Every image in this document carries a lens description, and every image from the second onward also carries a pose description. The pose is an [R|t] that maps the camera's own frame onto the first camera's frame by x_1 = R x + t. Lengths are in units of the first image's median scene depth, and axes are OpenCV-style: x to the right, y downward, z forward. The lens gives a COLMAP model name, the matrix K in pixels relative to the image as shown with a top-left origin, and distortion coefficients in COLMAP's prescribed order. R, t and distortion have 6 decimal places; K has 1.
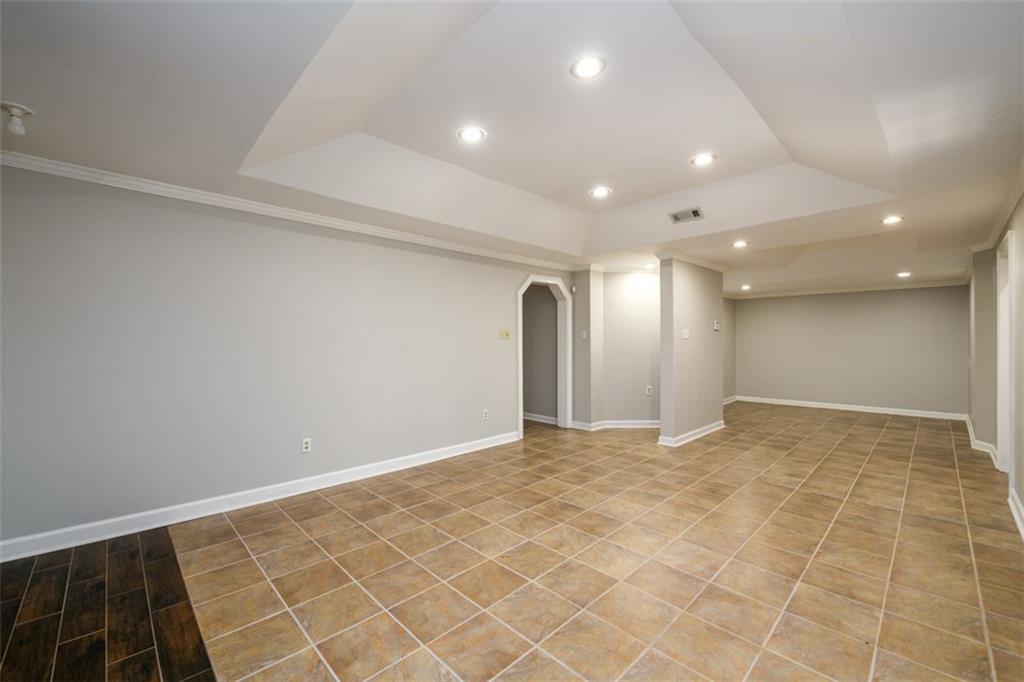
lens RADIAL K [[415.2, 0, 512.0], [0, 415.2, 341.0], [0, 0, 1]] dist [0.000945, 0.000009]
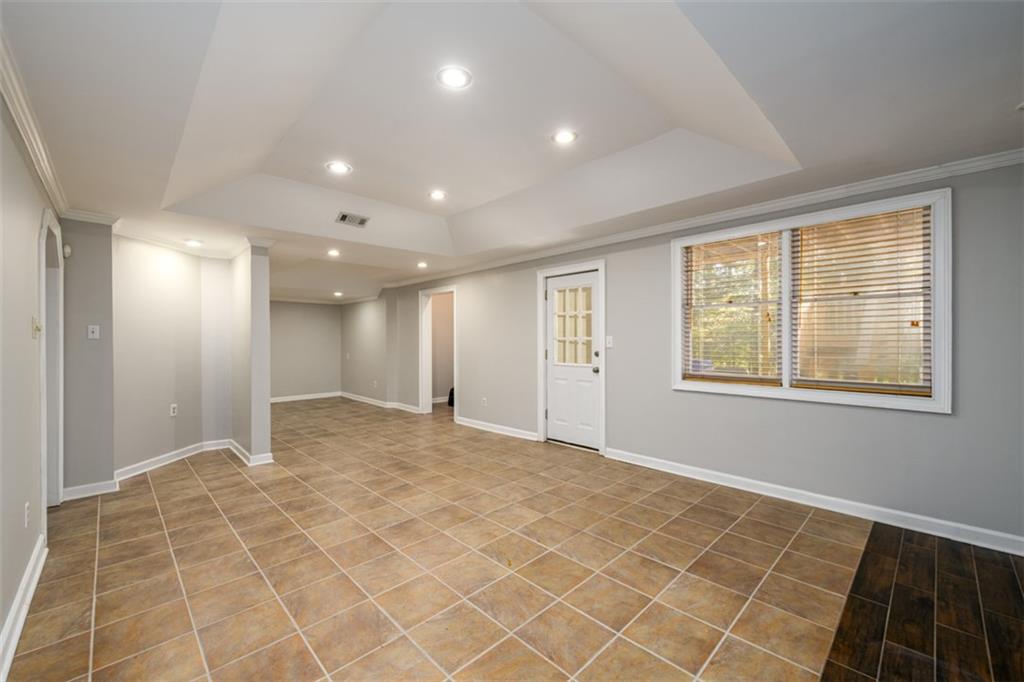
lens RADIAL K [[406.7, 0, 512.0], [0, 406.7, 341.0], [0, 0, 1]] dist [0.002342, -0.000007]
pose [[0.004921, 0.000281, 0.999988, -0.742220], [0.007785, 0.999970, -0.000319, 0.002426], [-0.999958, 0.007786, 0.004919, 0.758792]]
